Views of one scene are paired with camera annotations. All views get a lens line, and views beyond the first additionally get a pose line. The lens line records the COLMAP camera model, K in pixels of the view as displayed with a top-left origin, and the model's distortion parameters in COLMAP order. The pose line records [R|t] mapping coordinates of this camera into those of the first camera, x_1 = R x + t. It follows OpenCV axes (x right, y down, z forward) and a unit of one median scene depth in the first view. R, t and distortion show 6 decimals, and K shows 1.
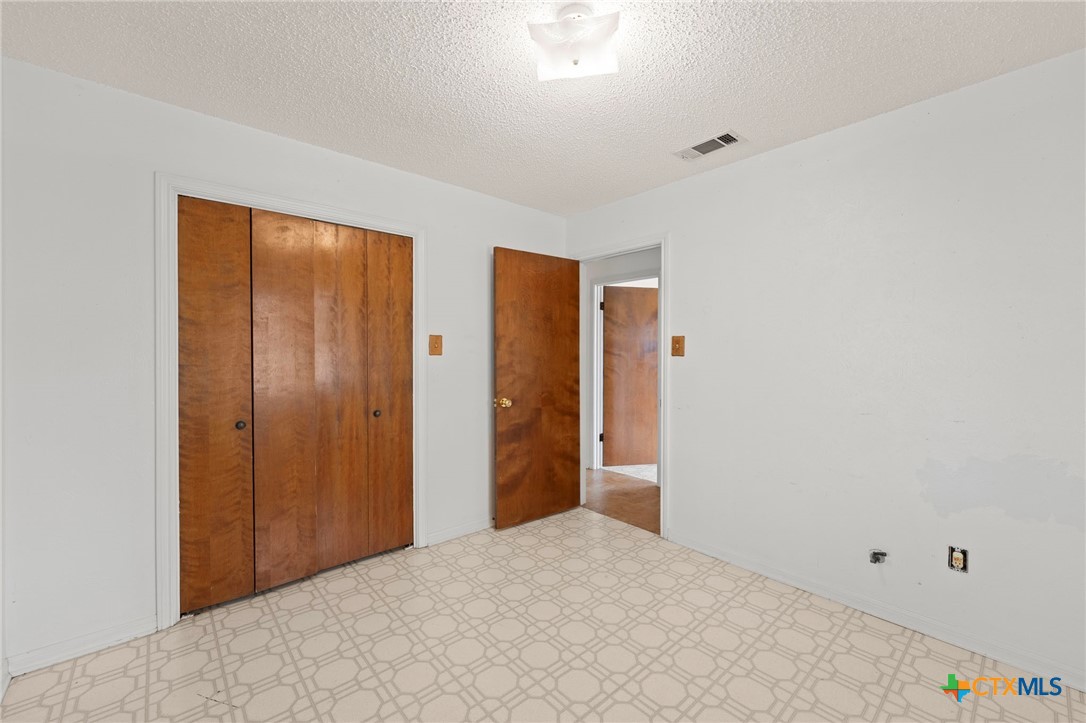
lens RADIAL K [[441.0, 0, 543.4], [0, 441.0, 359.0], [0, 0, 1]] dist [0.001077, 0.000045]
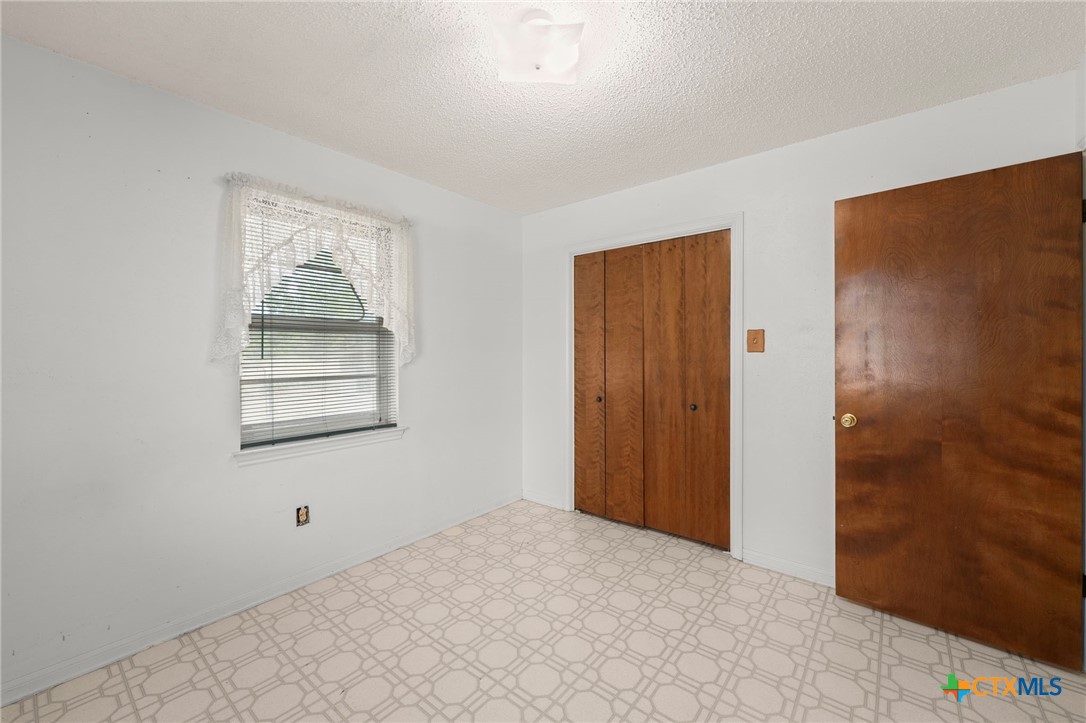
lens RADIAL K [[441.0, 0, 543.1], [0, 441.0, 356.6], [0, 0, 1]] dist [0.001077, 0.000045]
pose [[0.148262, 0.010631, -0.988891, 0.619871], [-0.007070, 0.999928, 0.009690, -0.005807], [0.988923, 0.005554, 0.148327, 0.487857]]
